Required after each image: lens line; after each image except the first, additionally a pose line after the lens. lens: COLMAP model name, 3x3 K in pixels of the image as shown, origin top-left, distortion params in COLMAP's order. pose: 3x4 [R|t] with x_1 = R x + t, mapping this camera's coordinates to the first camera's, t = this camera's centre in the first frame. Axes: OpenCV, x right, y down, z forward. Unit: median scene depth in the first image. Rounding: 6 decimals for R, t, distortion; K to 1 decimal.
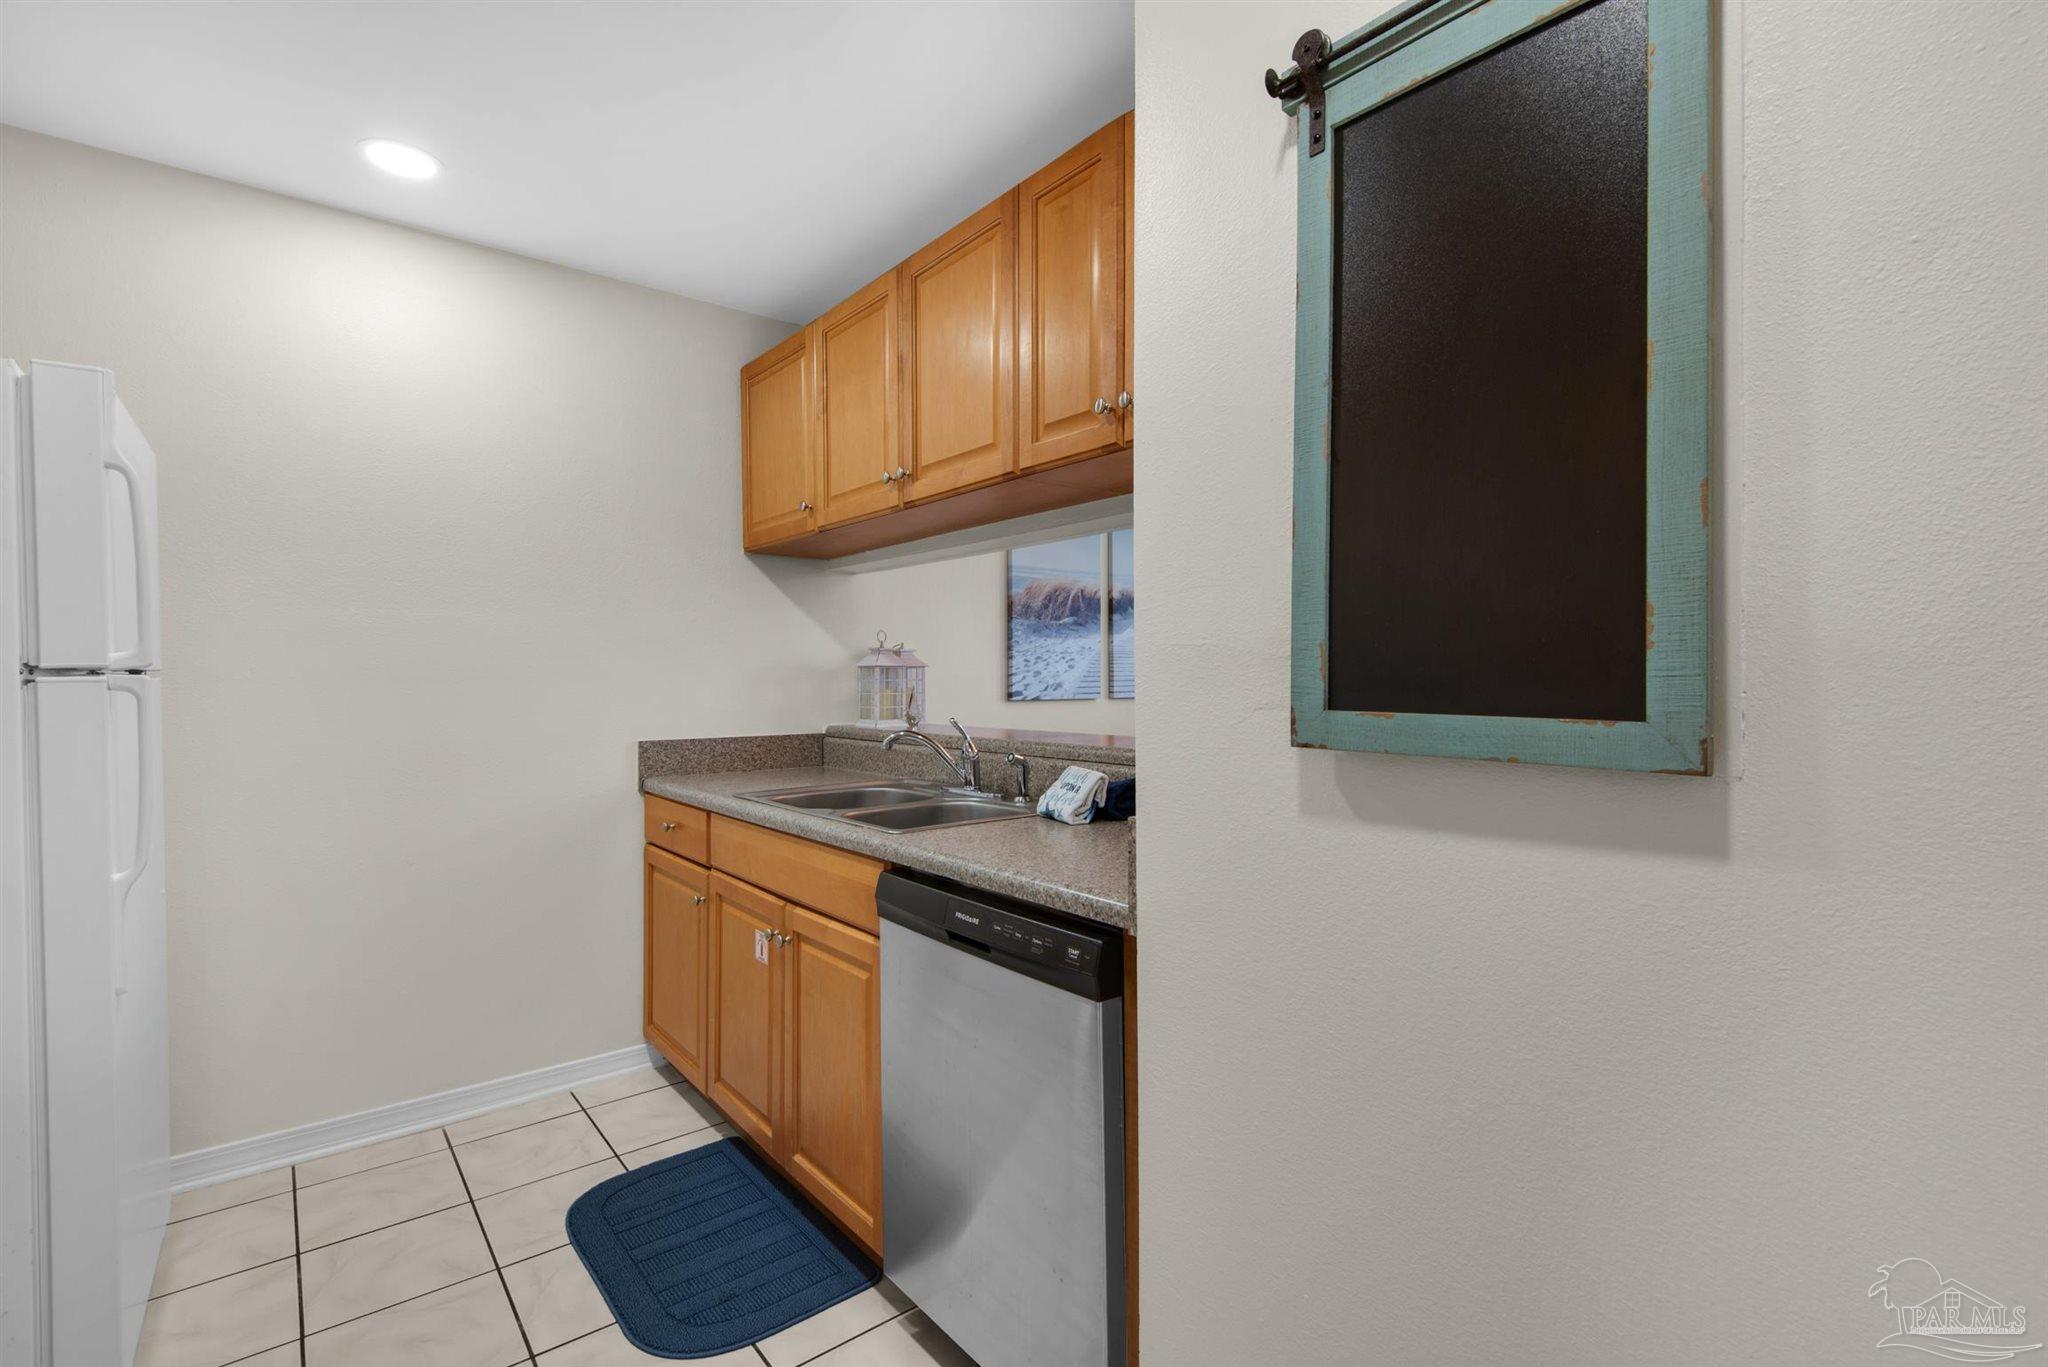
lens RADIAL K [[930.2, 0, 997.7], [0, 930.2, 678.8], [0, 0, 1]] dist [0.021929, -0.021444]
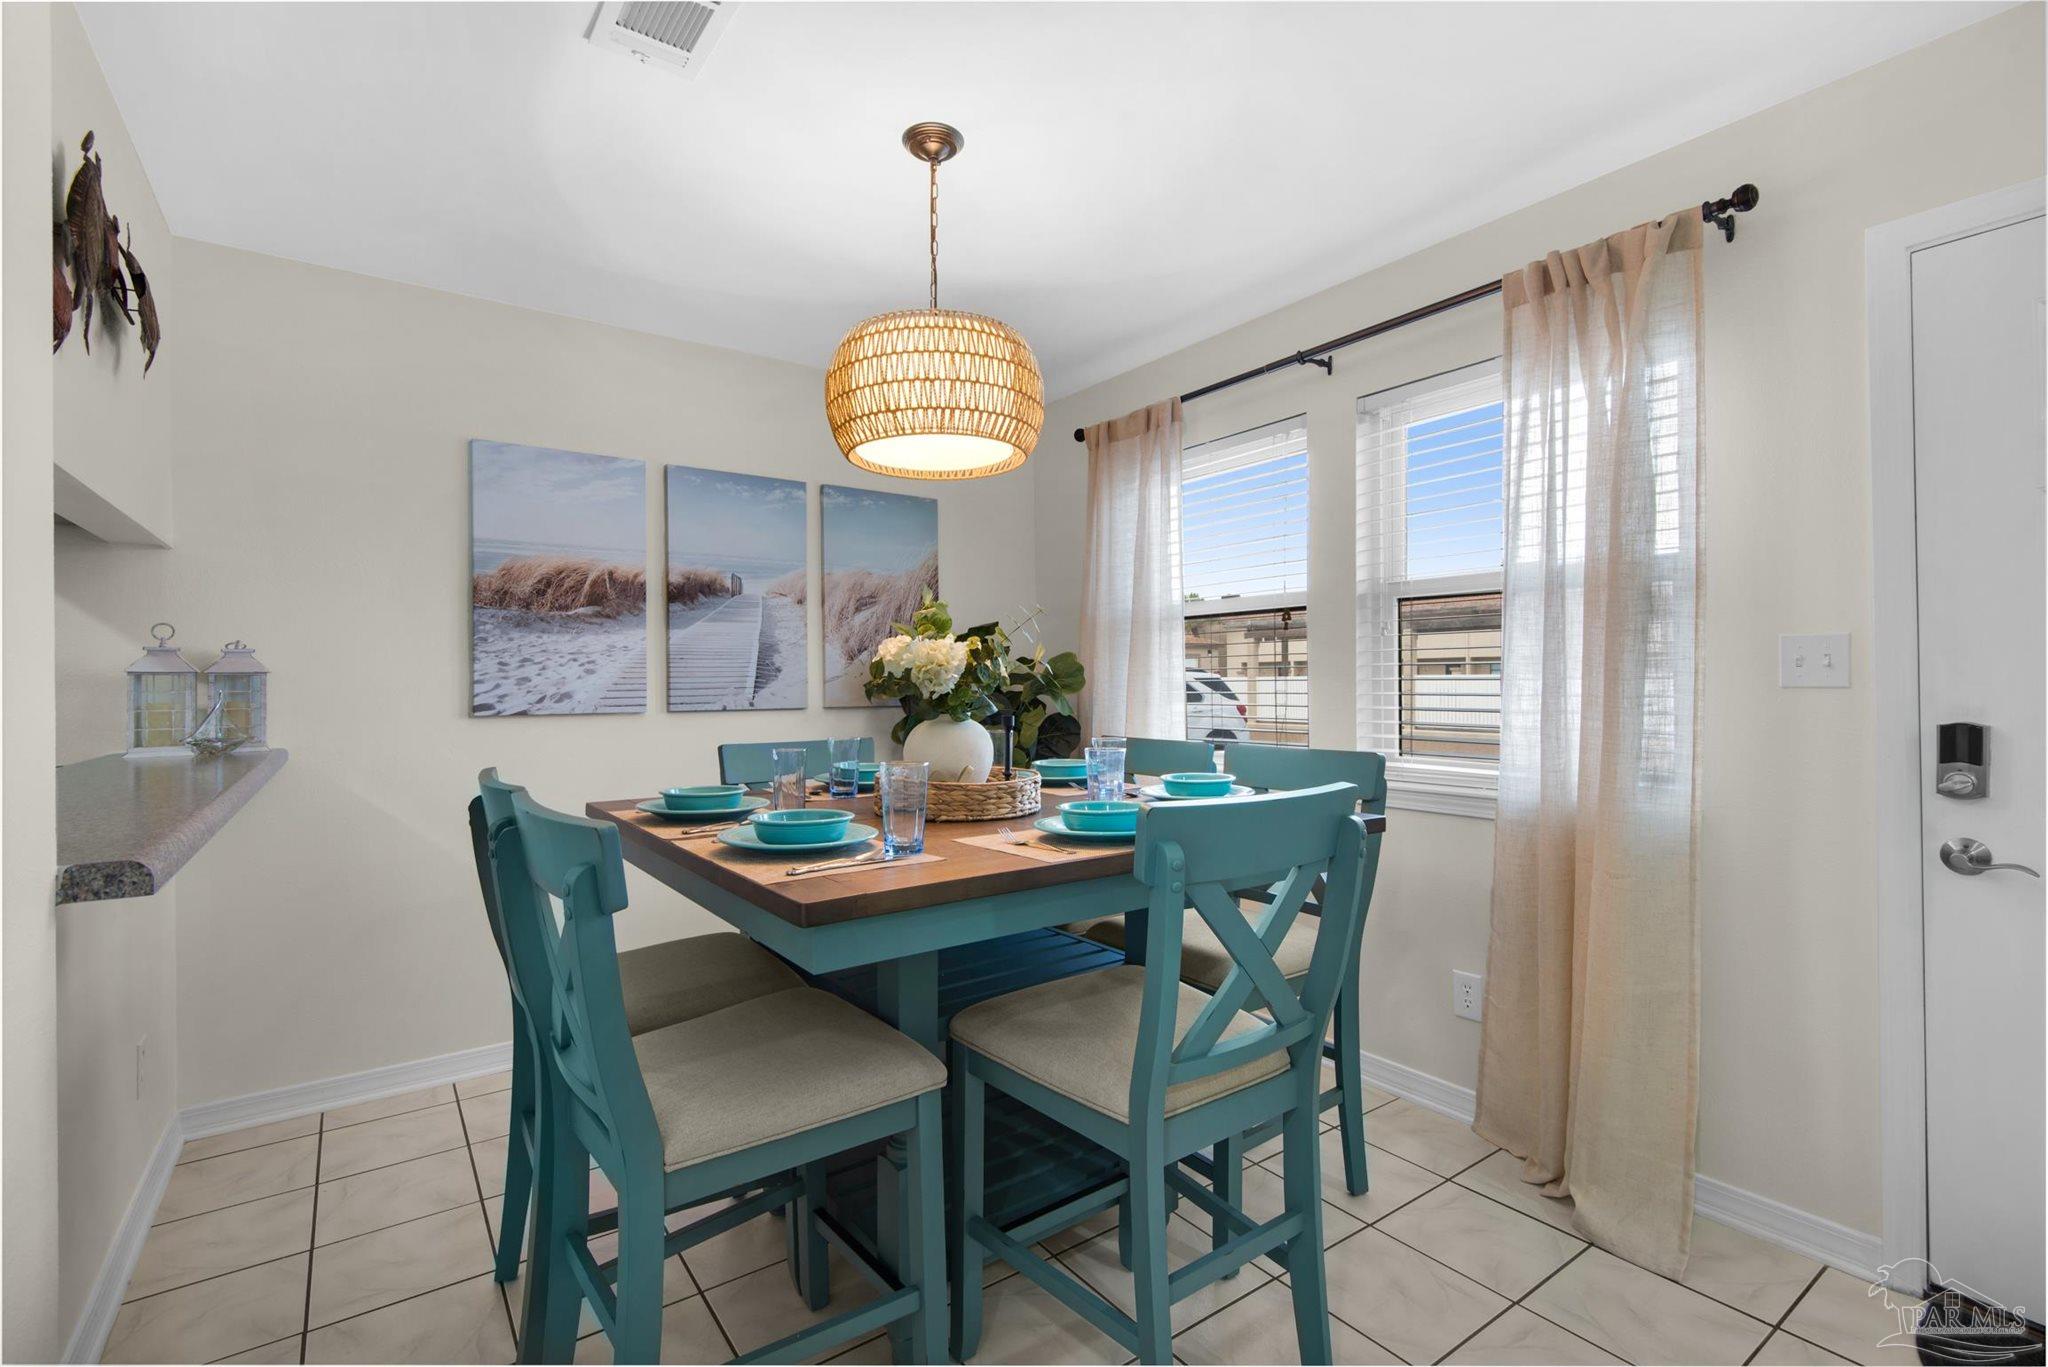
lens RADIAL K [[930.2, 0, 997.7], [0, 930.2, 678.8], [0, 0, 1]] dist [0.021929, -0.021444]
pose [[0.998181, -0.003083, -0.060216, 0.476442], [0.002933, 0.999992, -0.002566, -0.004015], [0.060224, 0.002385, 0.998182, 0.260420]]
